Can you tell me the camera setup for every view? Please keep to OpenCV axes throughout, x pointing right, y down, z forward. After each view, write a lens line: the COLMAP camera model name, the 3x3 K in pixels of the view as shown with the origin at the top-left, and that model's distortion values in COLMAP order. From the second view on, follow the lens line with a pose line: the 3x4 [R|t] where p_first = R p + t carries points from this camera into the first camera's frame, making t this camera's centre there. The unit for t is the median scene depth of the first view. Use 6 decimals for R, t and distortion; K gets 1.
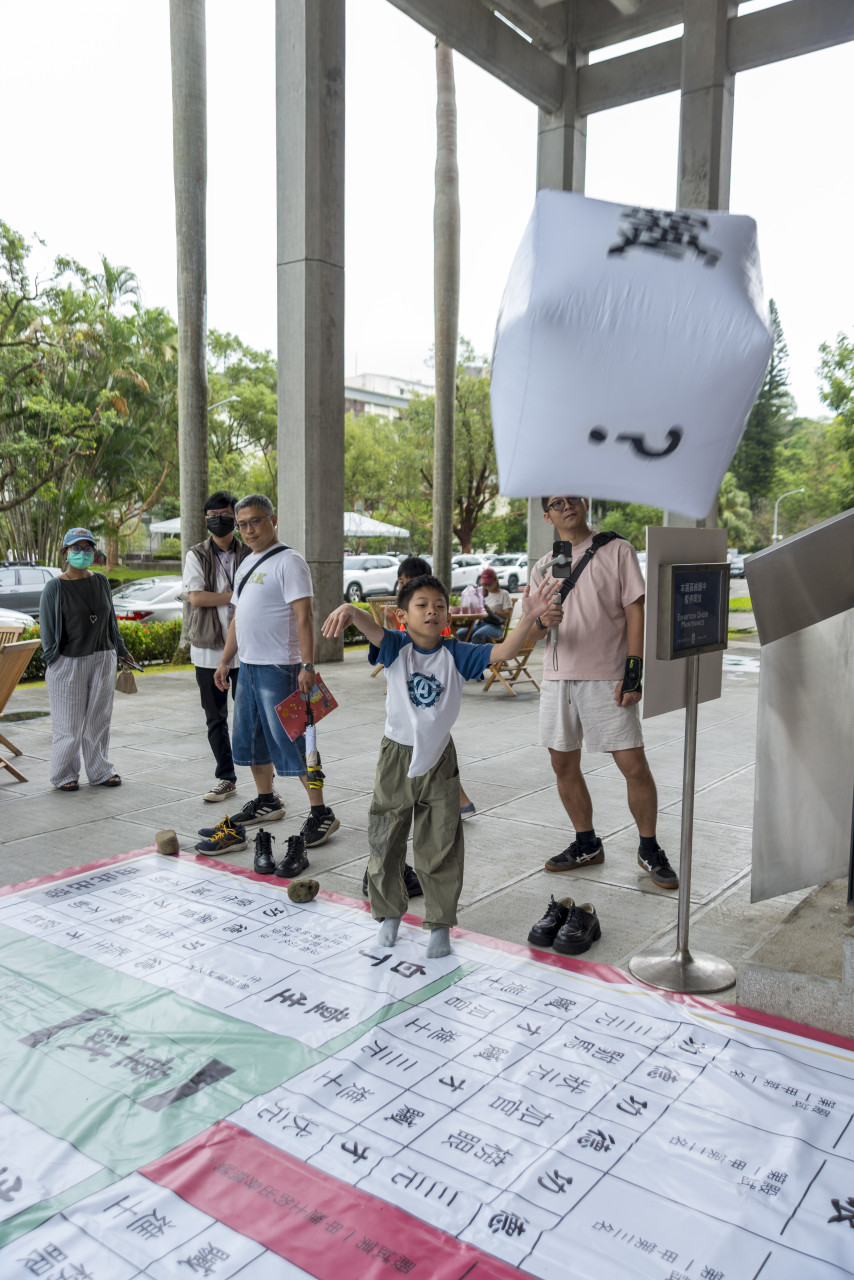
lens RADIAL K [[1004.3, 0, 421.8], [0, 1004.3, 647.6], [0, 0, 1]] dist [0.018387, 0.009356]
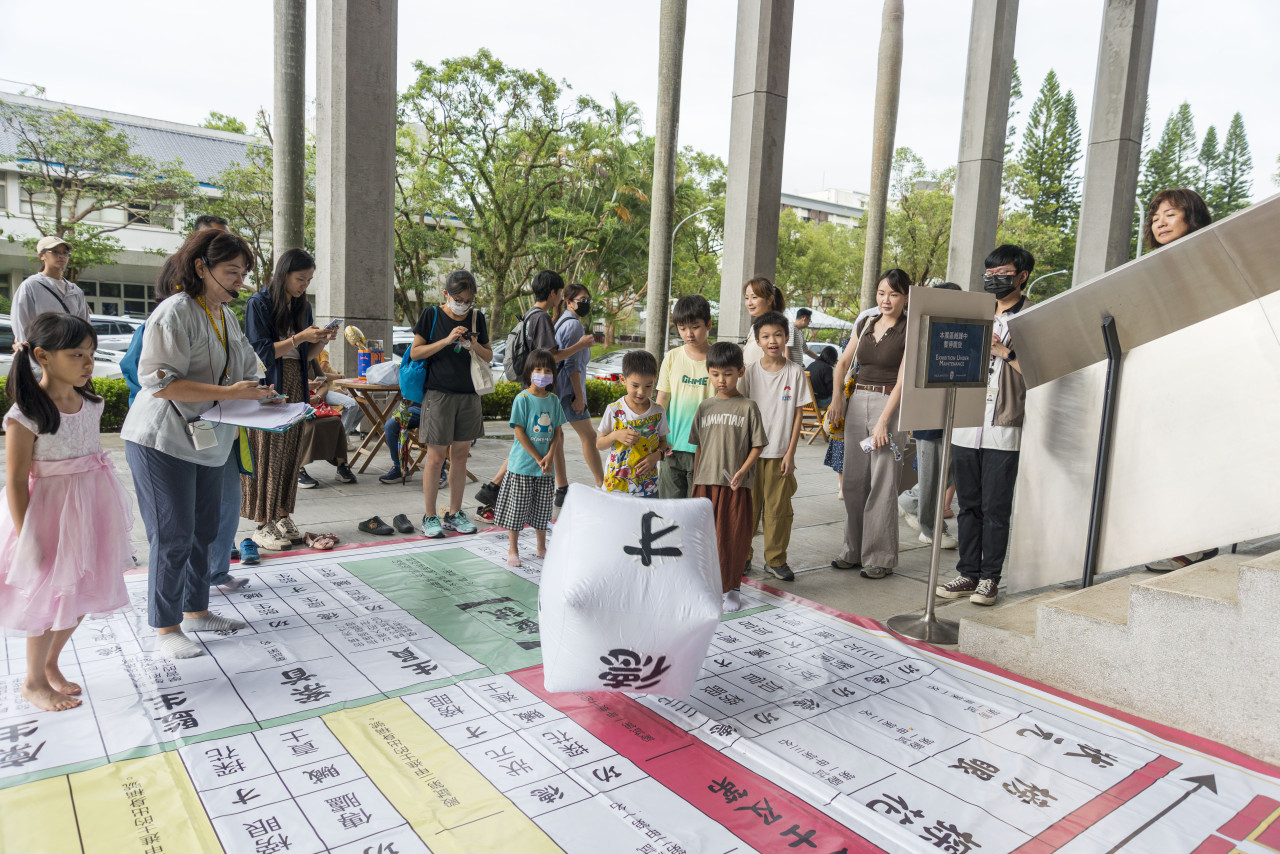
lens RADIAL K [[847.6, 0, 642.2], [0, 847.6, 437.8], [0, 0, 1]] dist [0.011336, -0.008385]
pose [[0.964438, 0.069036, -0.255135, 0.032469], [-0.064179, 0.997564, 0.027324, 0.012996], [0.256400, -0.009978, 0.966519, -0.031785]]
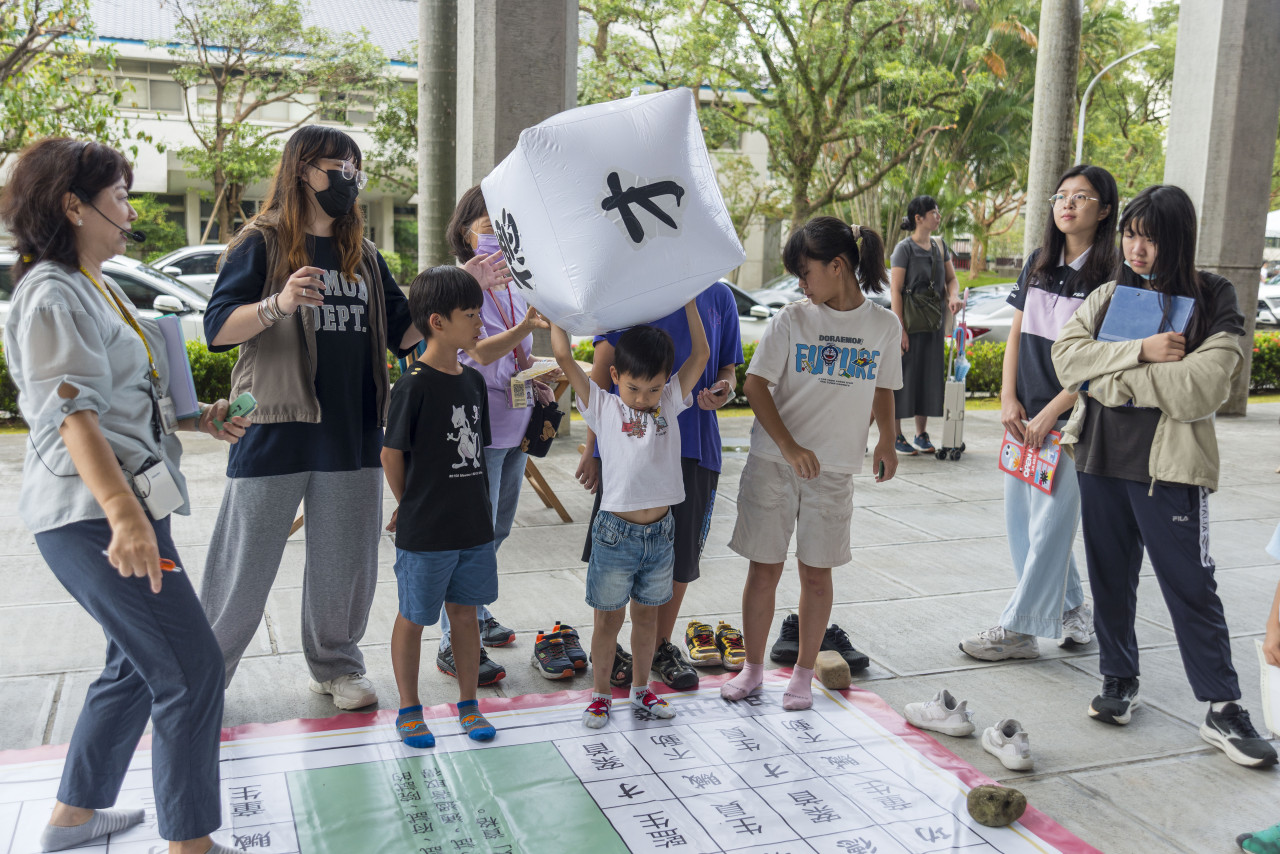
lens RADIAL K [[1223.9, 0, 636.5], [0, 1223.9, 438.0], [0, 0, 1]] dist [0.003649, 0.000000]
pose [[0.838397, 0.100508, -0.535713, 0.015790], [-0.072319, 0.994674, 0.073436, -0.001996], [0.540241, -0.022826, 0.841201, 0.069109]]
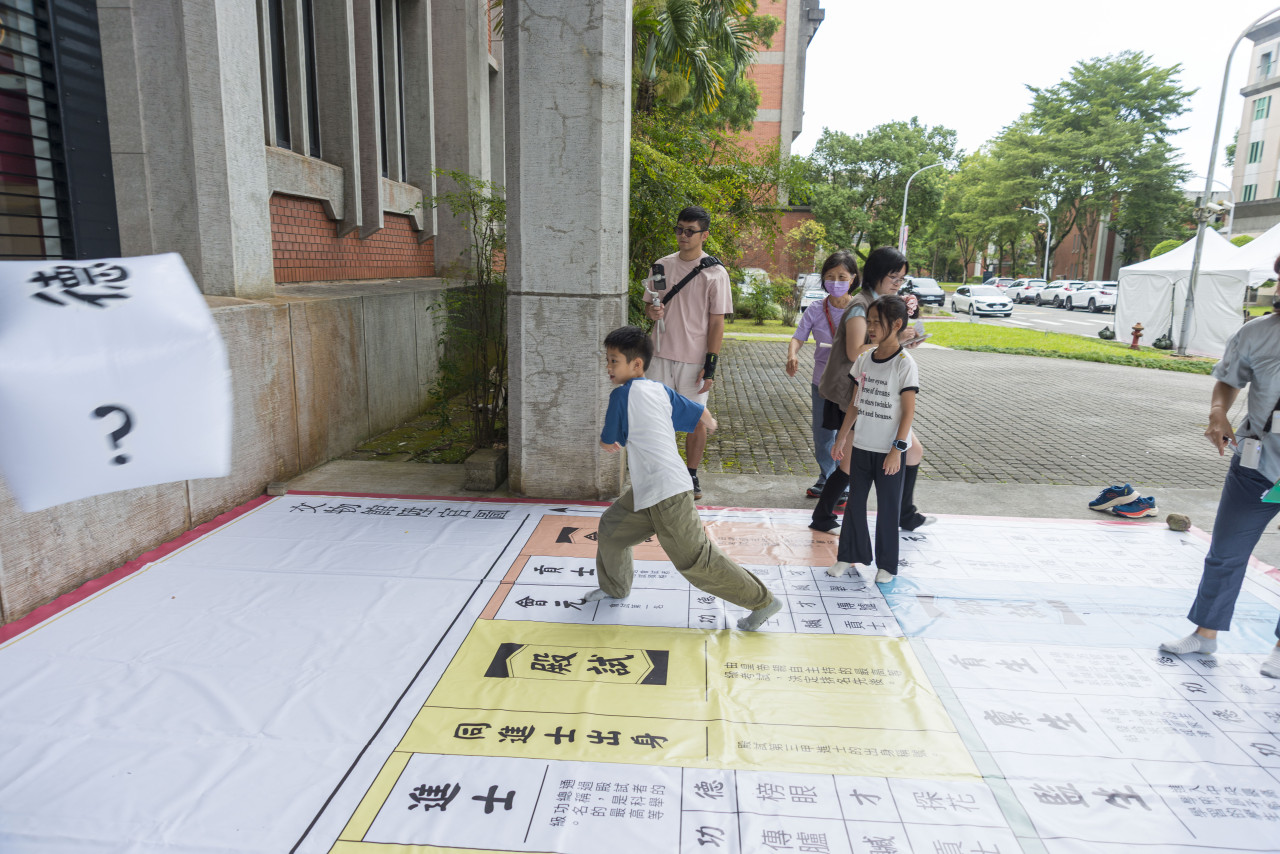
lens RADIAL K [[847.6, 0, 637.9], [0, 847.6, 433.9], [0, 0, 1]] dist [0.011336, -0.008385]
pose [[-0.840838, 0.078136, -0.535617, 0.042493], [-0.079262, 0.961087, 0.264632, -0.012877], [0.535452, 0.264967, -0.801925, 0.148903]]
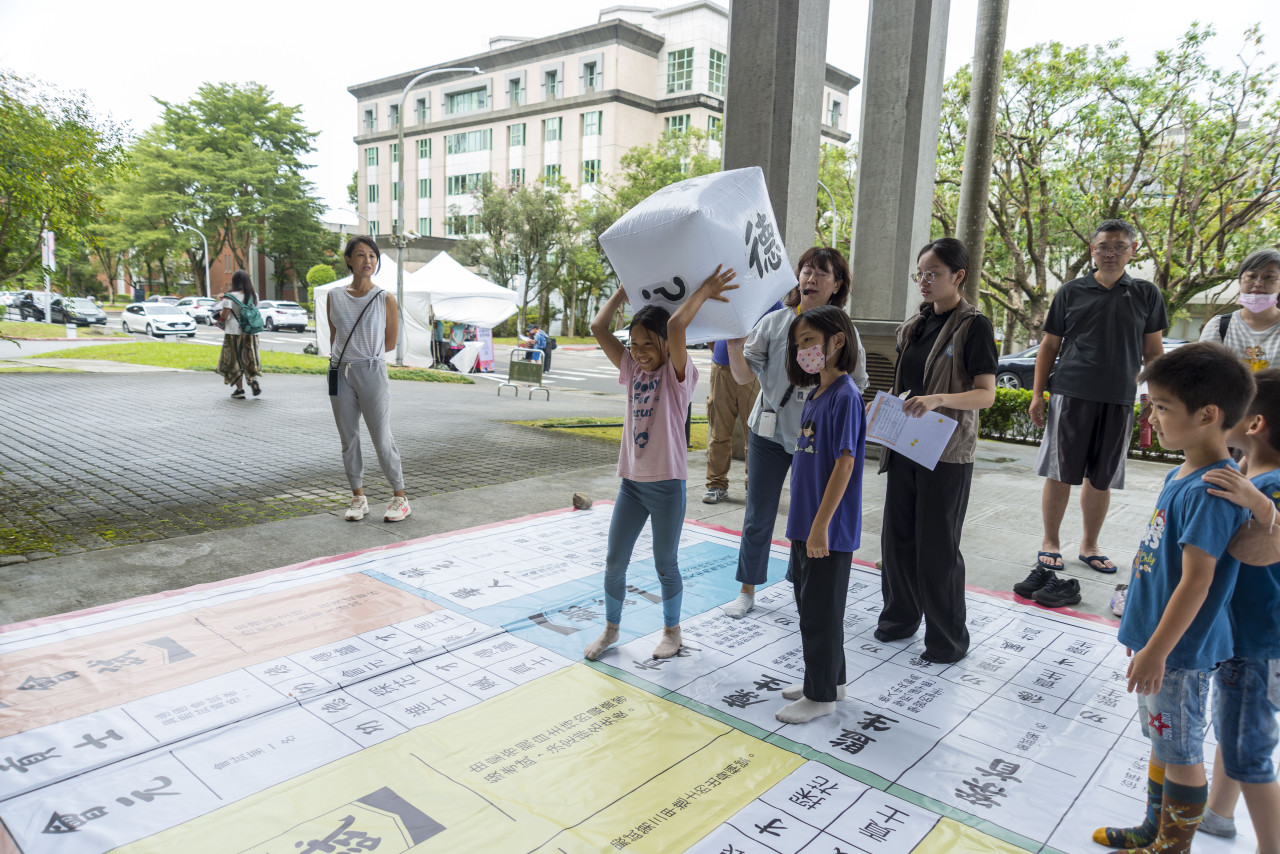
lens RADIAL K [[847.6, 0, 639.7], [0, 847.6, 436.9], [0, 0, 1]] dist [0.011336, -0.008385]
pose [[-0.076239, 0.133153, -0.988159, 0.061266], [-0.130392, 0.981201, 0.142276, 0.003697], [0.988527, 0.139695, -0.057444, 0.056499]]
